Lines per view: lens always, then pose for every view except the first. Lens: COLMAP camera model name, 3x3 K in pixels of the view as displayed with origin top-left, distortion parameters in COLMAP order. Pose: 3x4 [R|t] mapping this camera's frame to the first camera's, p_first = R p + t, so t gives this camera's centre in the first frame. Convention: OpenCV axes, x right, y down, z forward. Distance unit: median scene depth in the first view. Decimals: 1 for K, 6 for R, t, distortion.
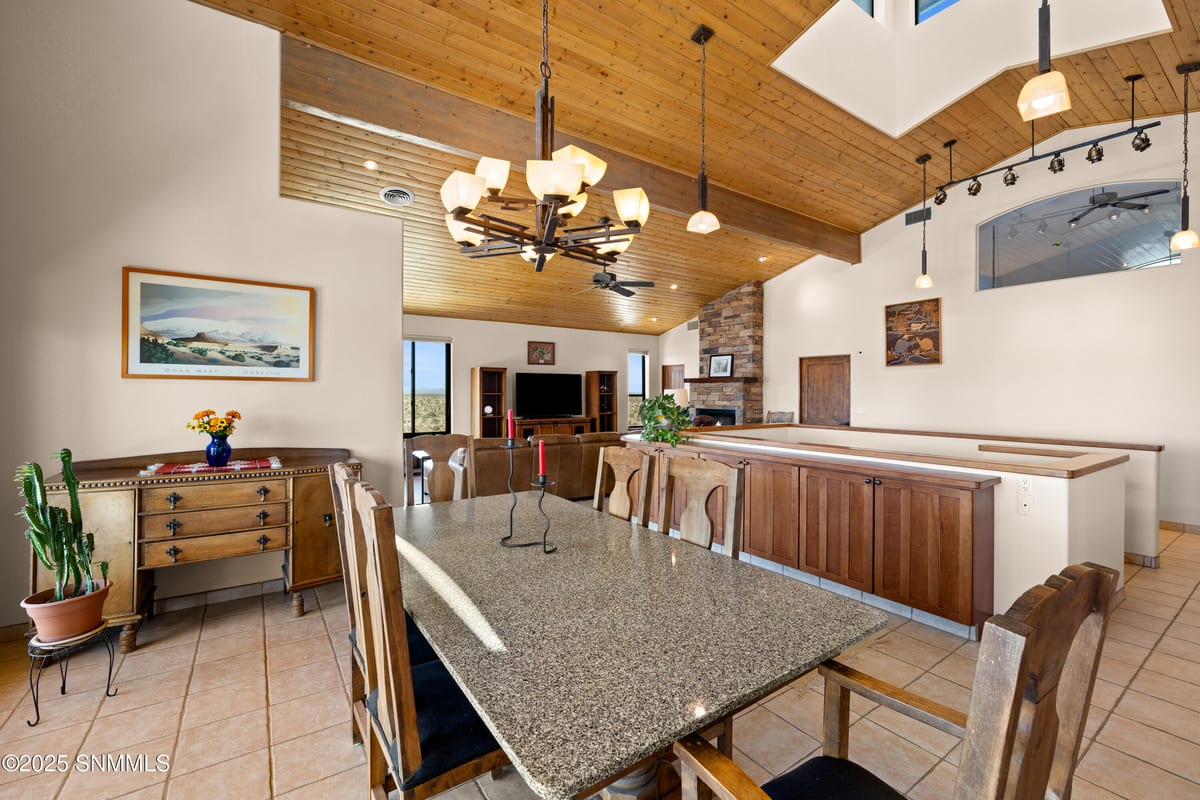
lens RADIAL K [[503.8, 0, 601.7], [0, 503.8, 395.6], [0, 0, 1]] dist [-0.001126, -0.000115]
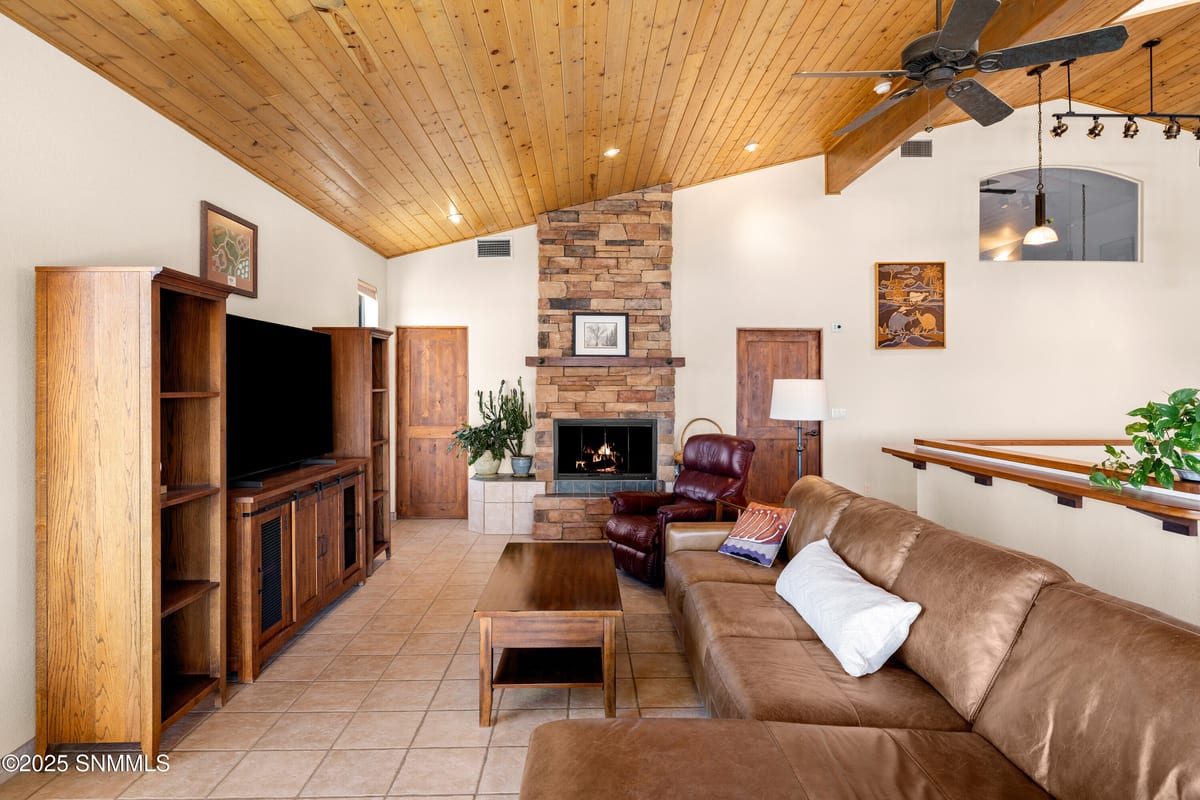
lens RADIAL K [[694.1, 0, 599.7], [0, 694.1, 394.9], [0, 0, 1]] dist [0.002284, 0.000534]
pose [[0.550754, -0.014561, 0.834540, -0.451180], [0.005535, 0.999890, 0.013793, -0.008924], [-0.834649, -0.002977, 0.550774, 0.769089]]
